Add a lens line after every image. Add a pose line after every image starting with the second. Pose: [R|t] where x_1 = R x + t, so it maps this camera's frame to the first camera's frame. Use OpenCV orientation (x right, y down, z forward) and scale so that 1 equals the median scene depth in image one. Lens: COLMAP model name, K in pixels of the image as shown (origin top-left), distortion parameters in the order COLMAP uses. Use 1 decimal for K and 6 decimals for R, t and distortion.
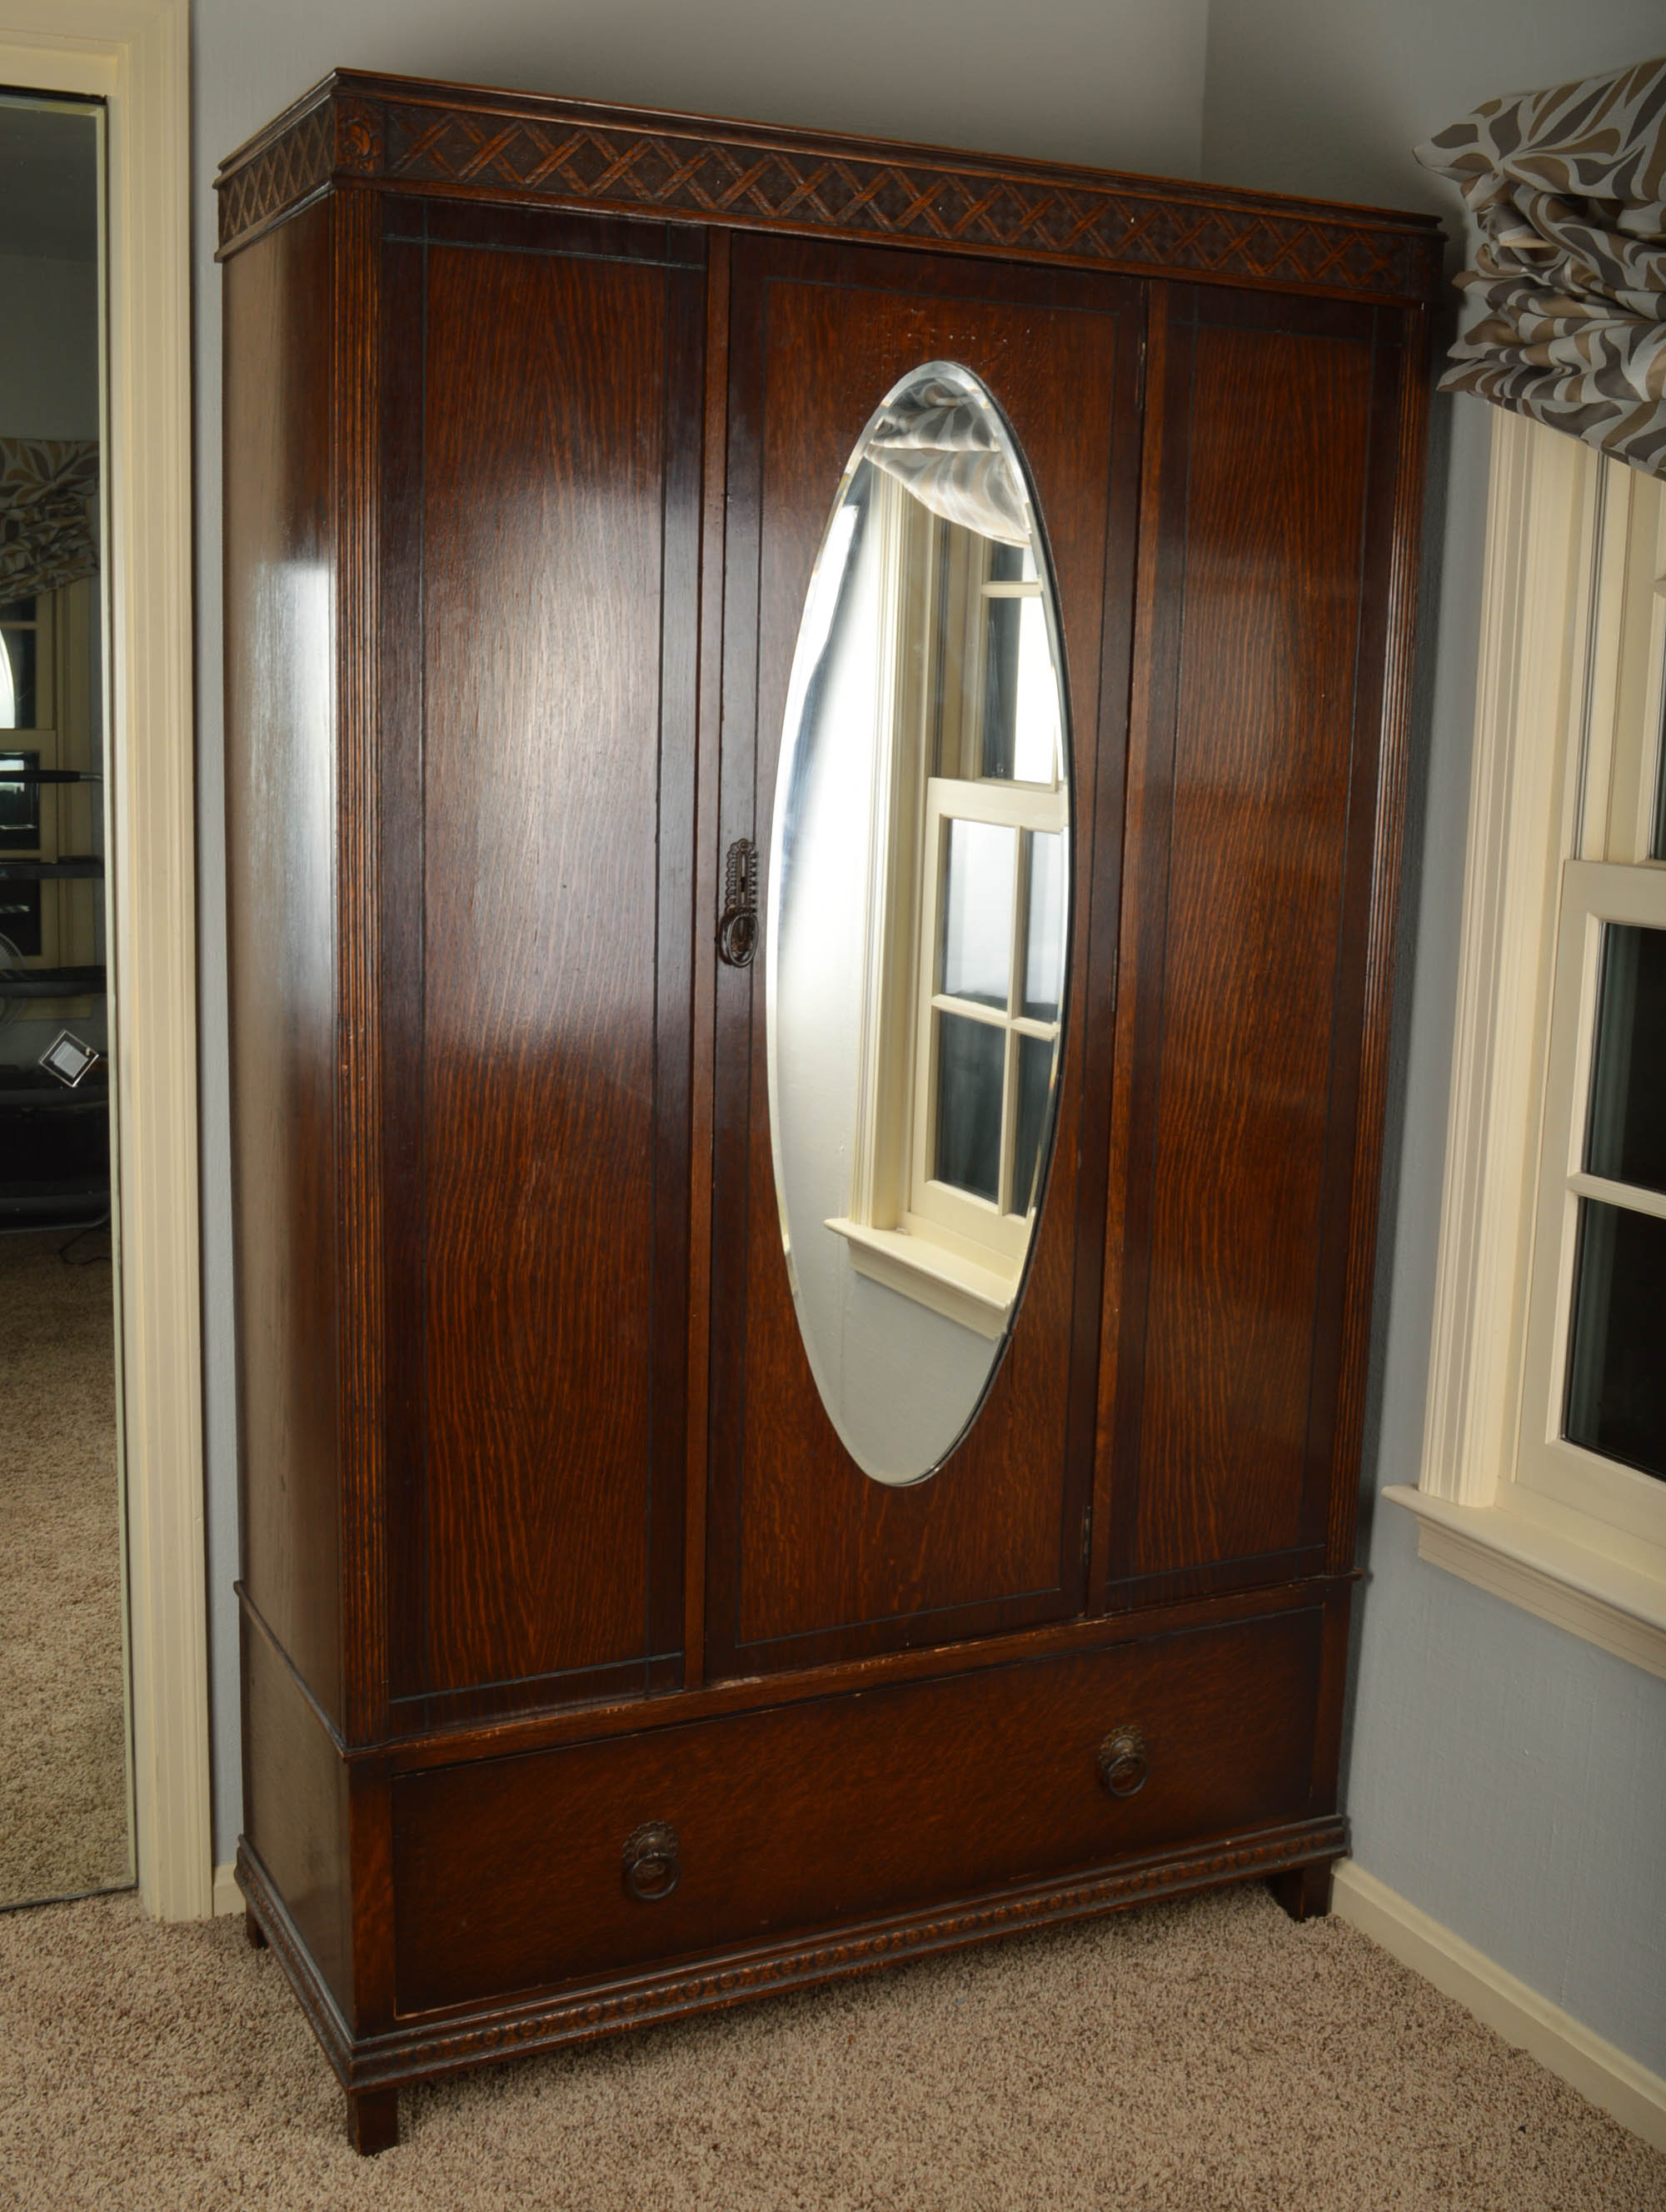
lens RADIAL K [[2384.7, 0, 830.0], [0, 2384.7, 1098.5], [0, 0, 1]] dist [-0.068788, 0.000000]
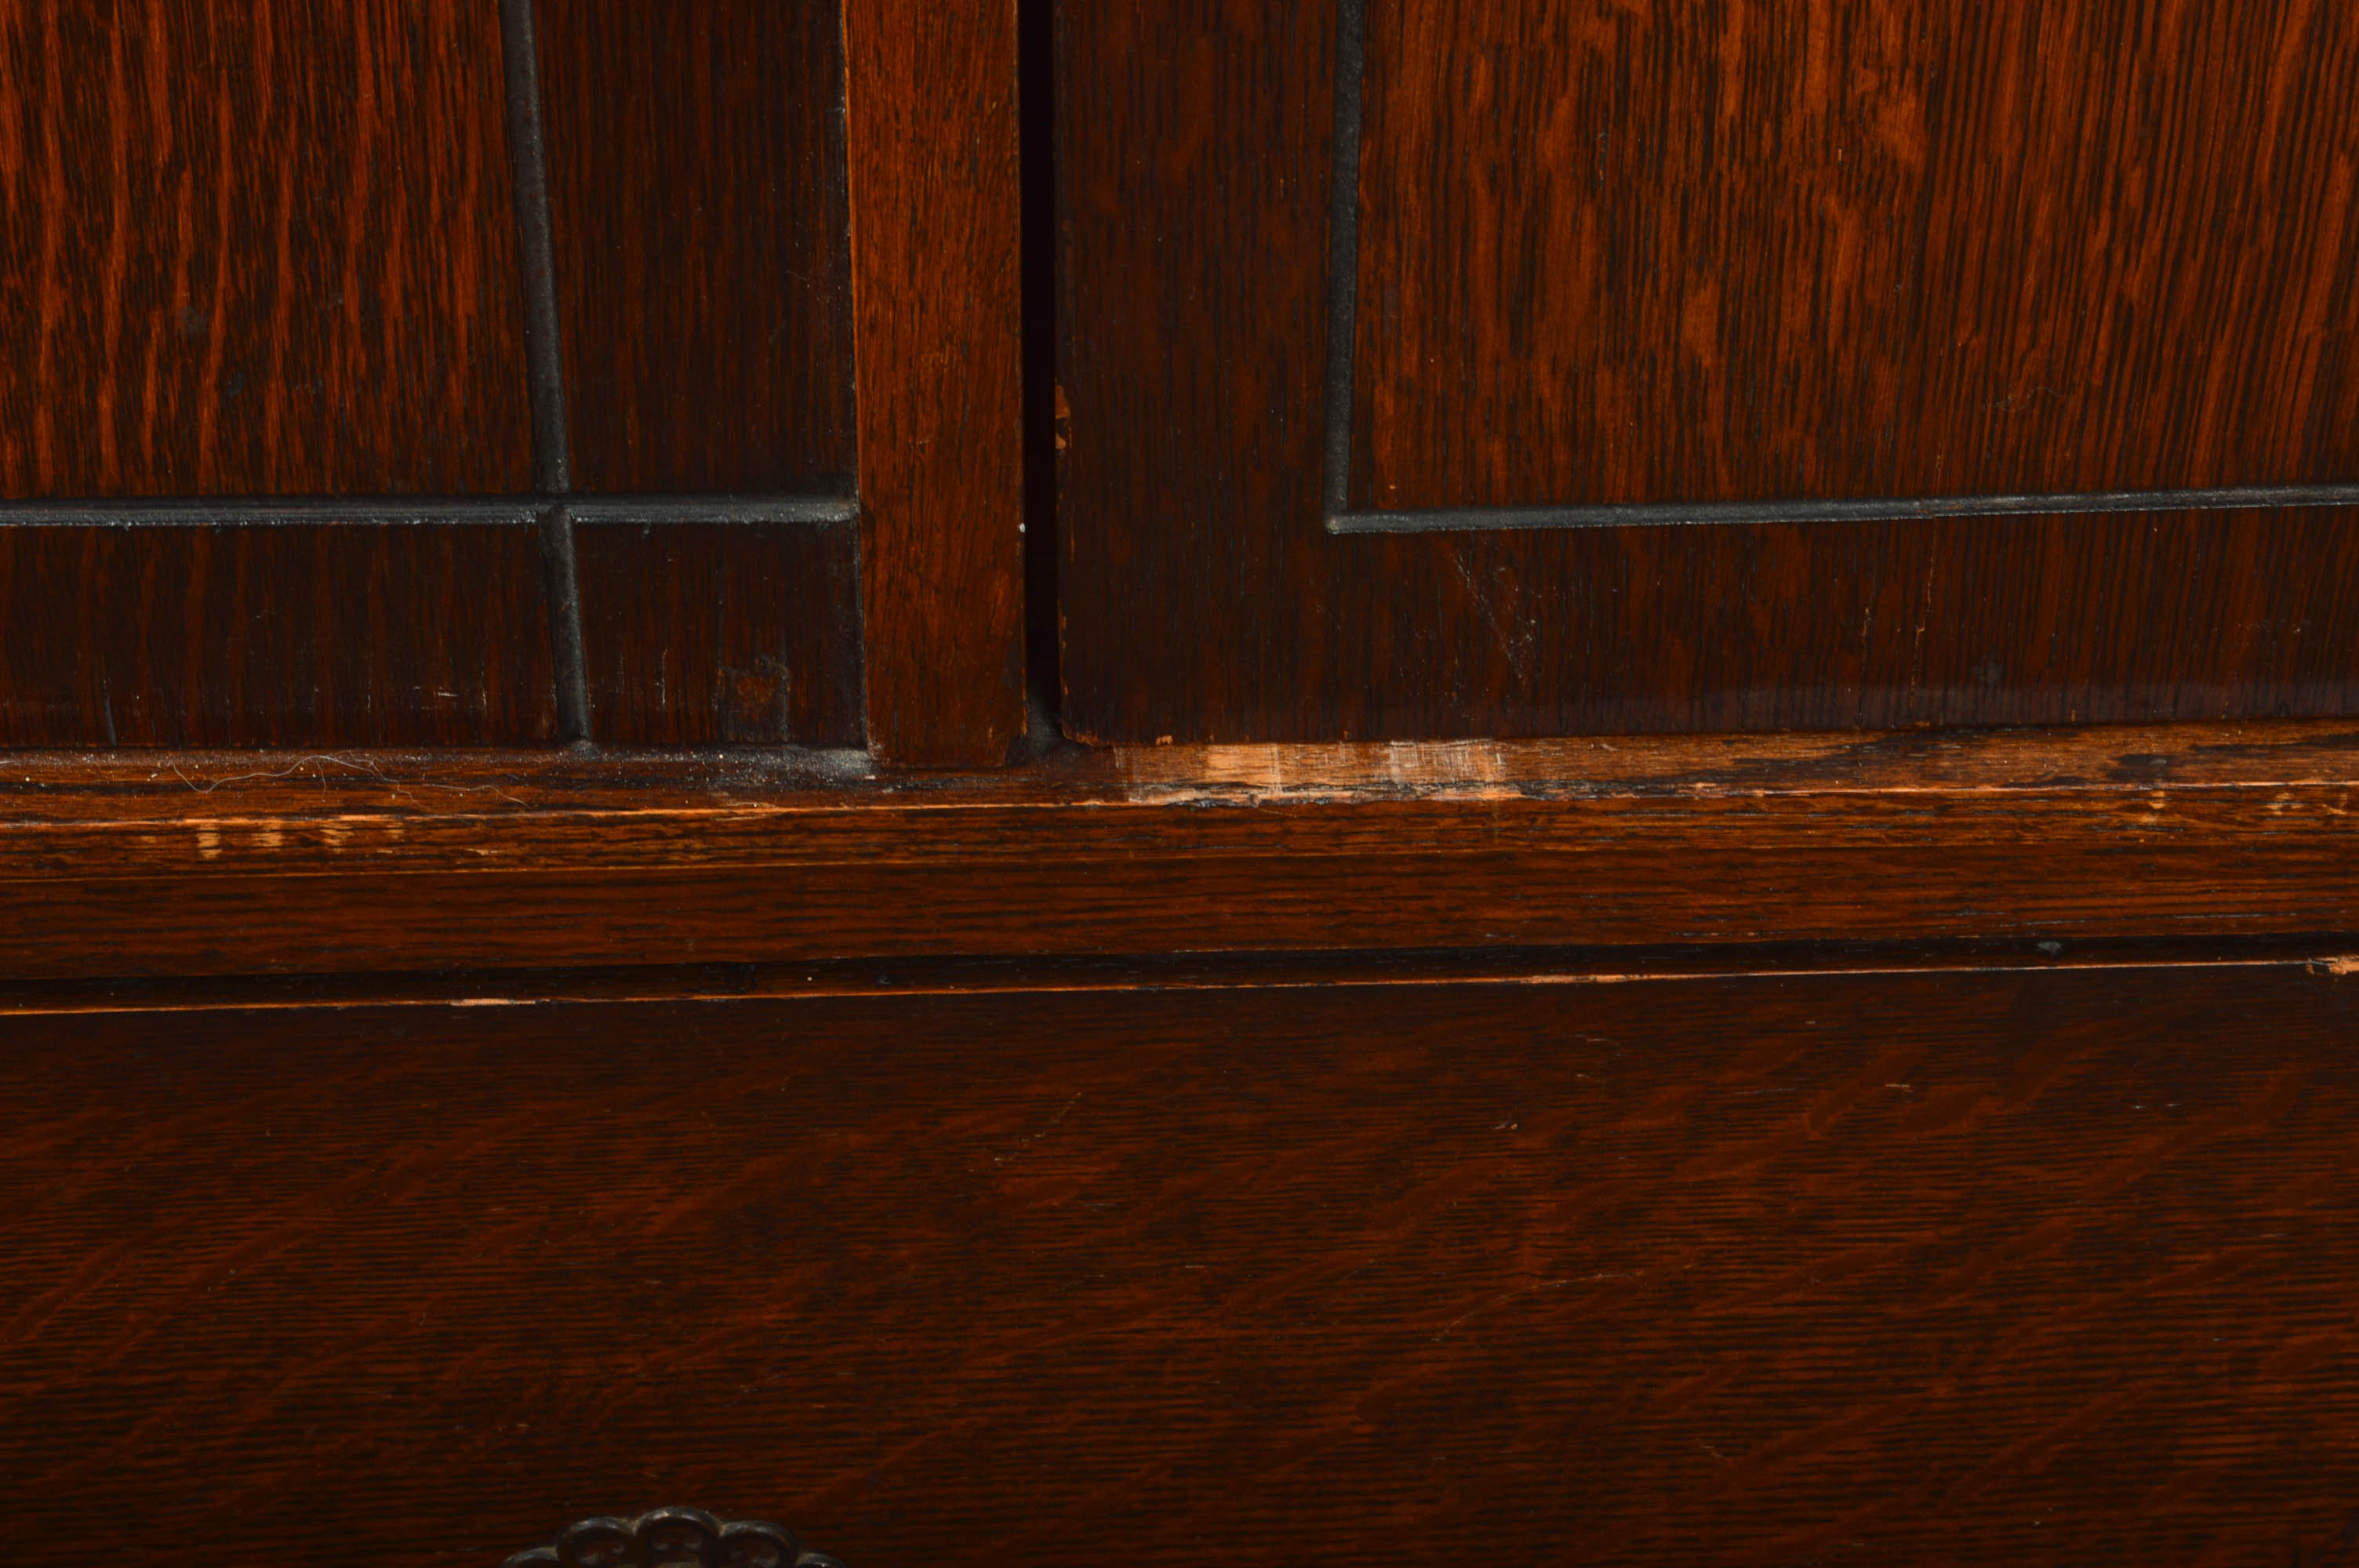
lens RADIAL K [[5522.7, 0, 1180.2], [0, 5522.7, 784.0], [0, 0, 1]] dist [0.083895, 0.000000]
pose [[0.912044, 0.244758, -0.329042, 0.053394], [-0.058269, 0.871566, 0.486803, 0.105649], [0.405931, -0.424813, 0.809169, 0.779921]]
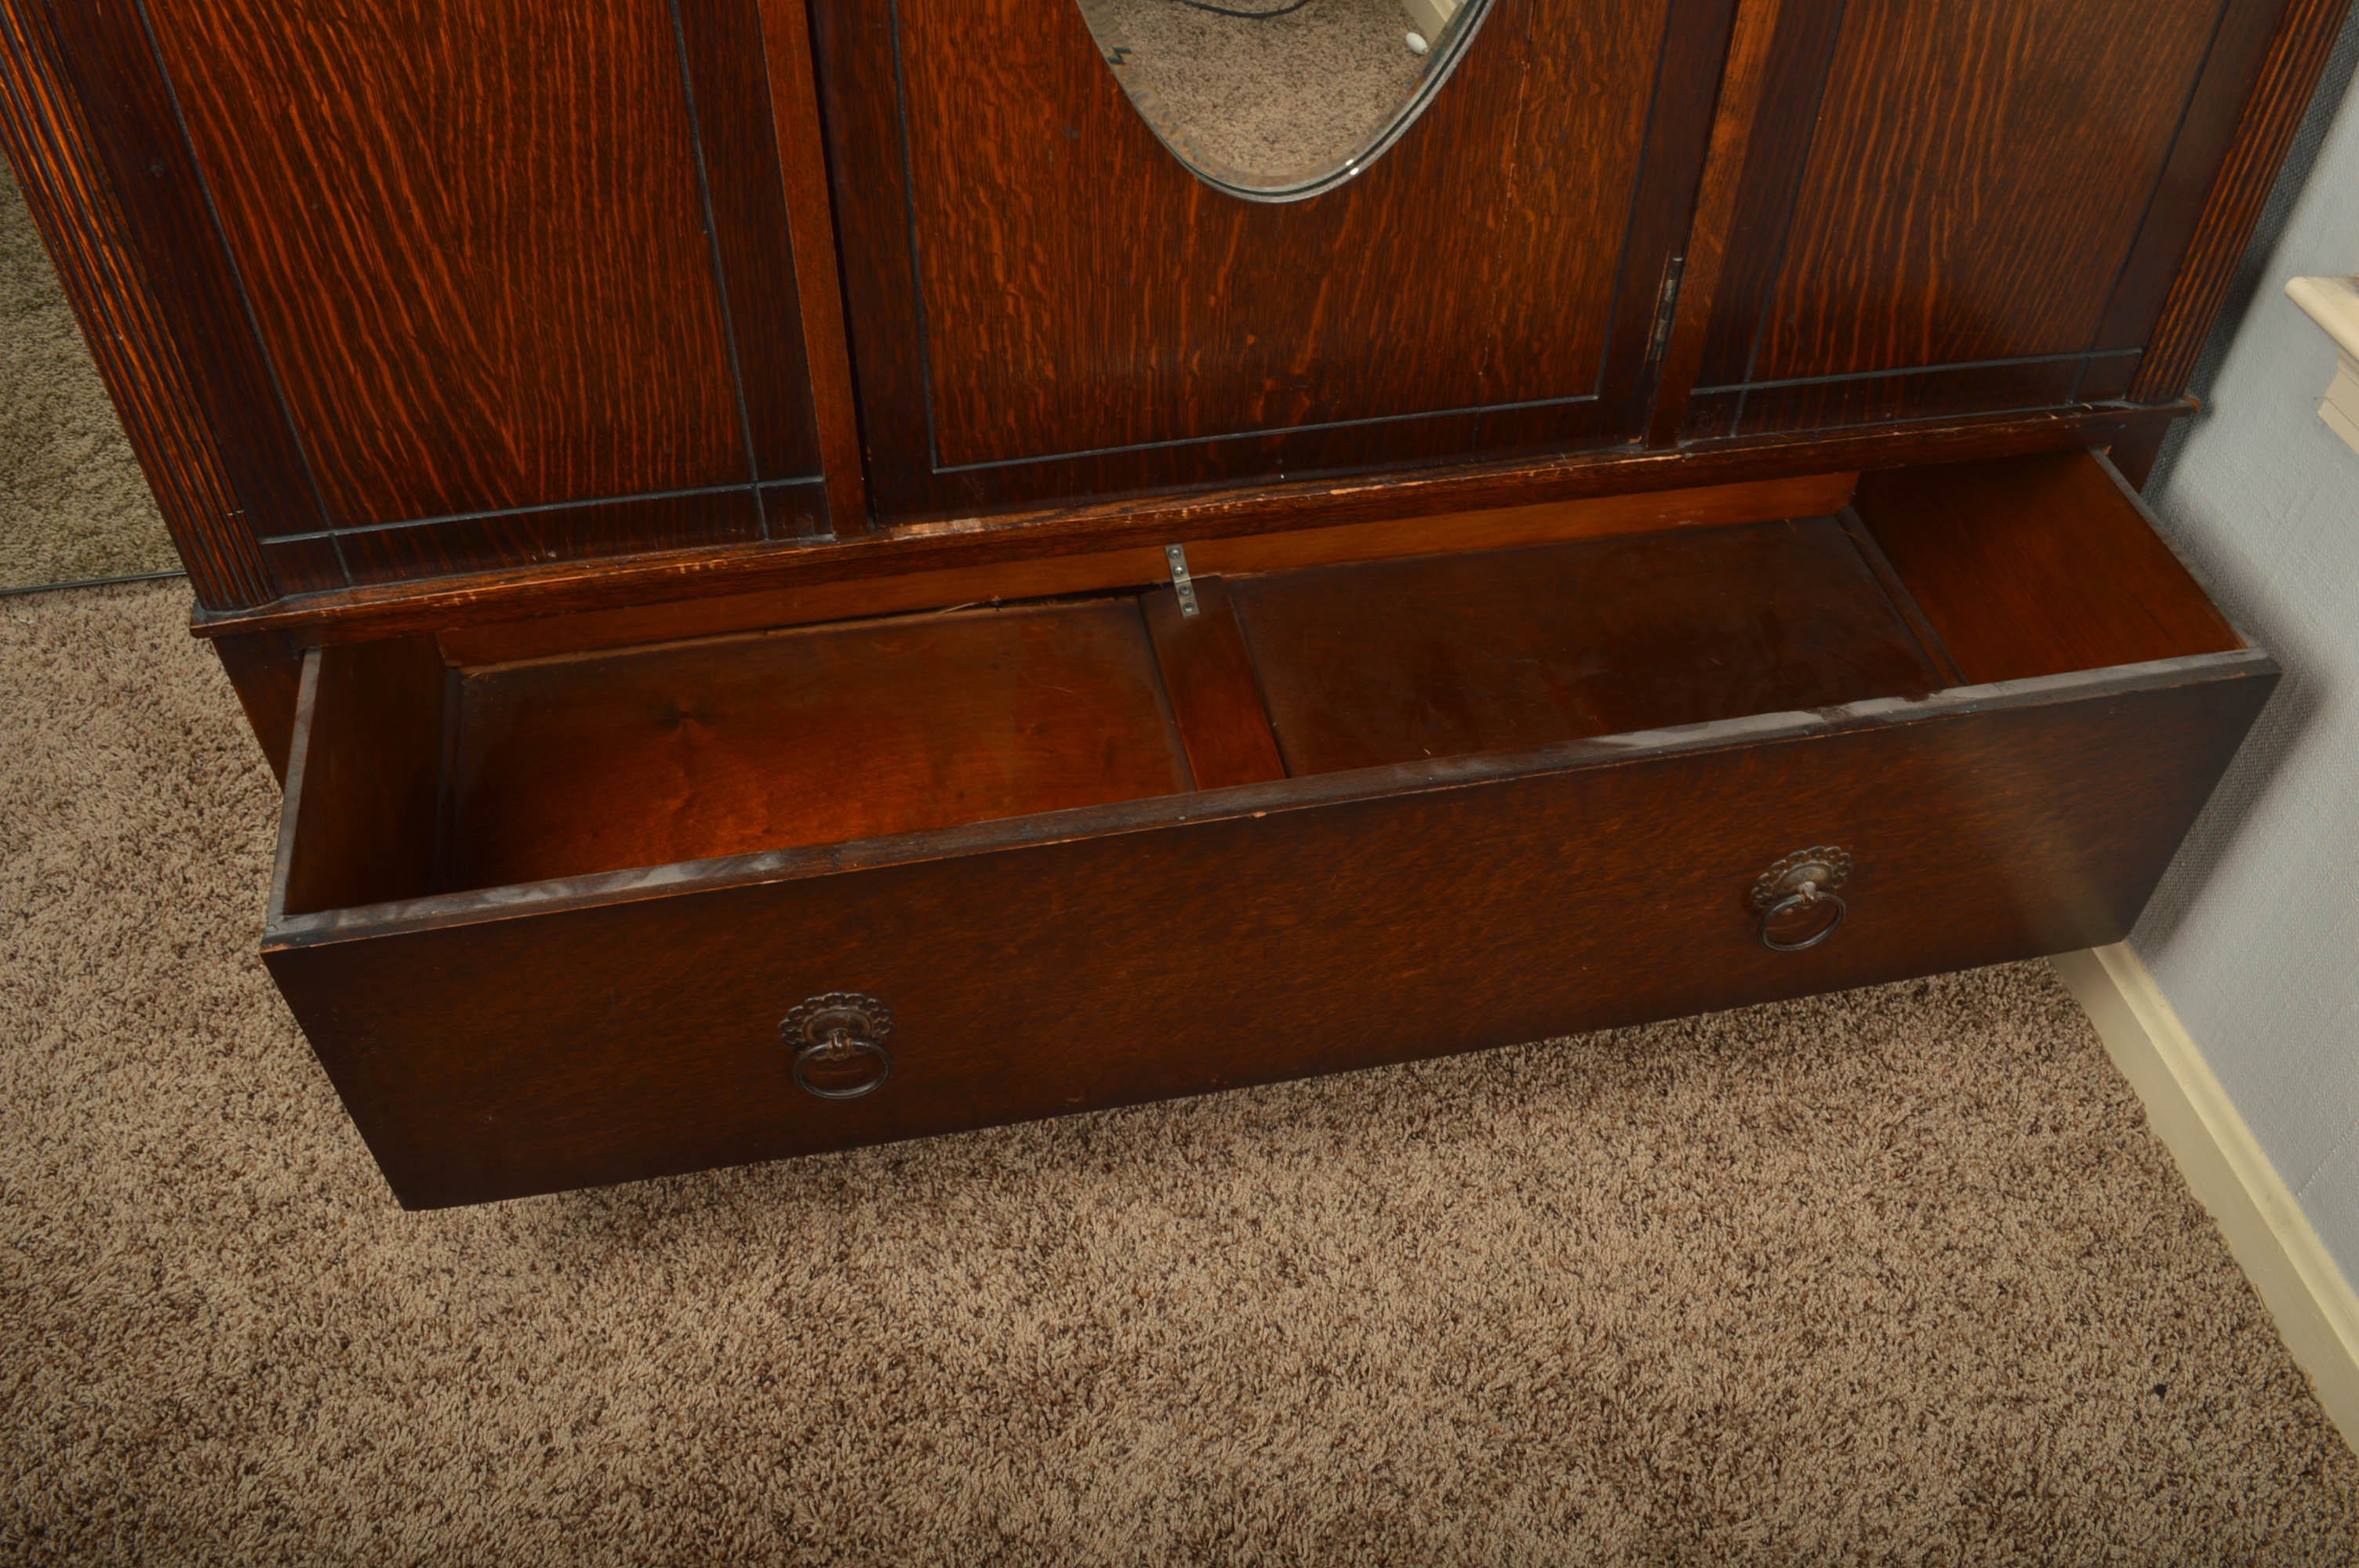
lens RADIAL K [[1935.8, 0, 1183.4], [0, 1935.8, 779.0], [0, 0, 1]] dist [-0.075943, 0.002991]
pose [[0.963851, 0.181422, -0.195133, 0.118147], [-0.034977, 0.812185, 0.582350, 0.029853], [0.264136, -0.554474, 0.789171, 0.646432]]
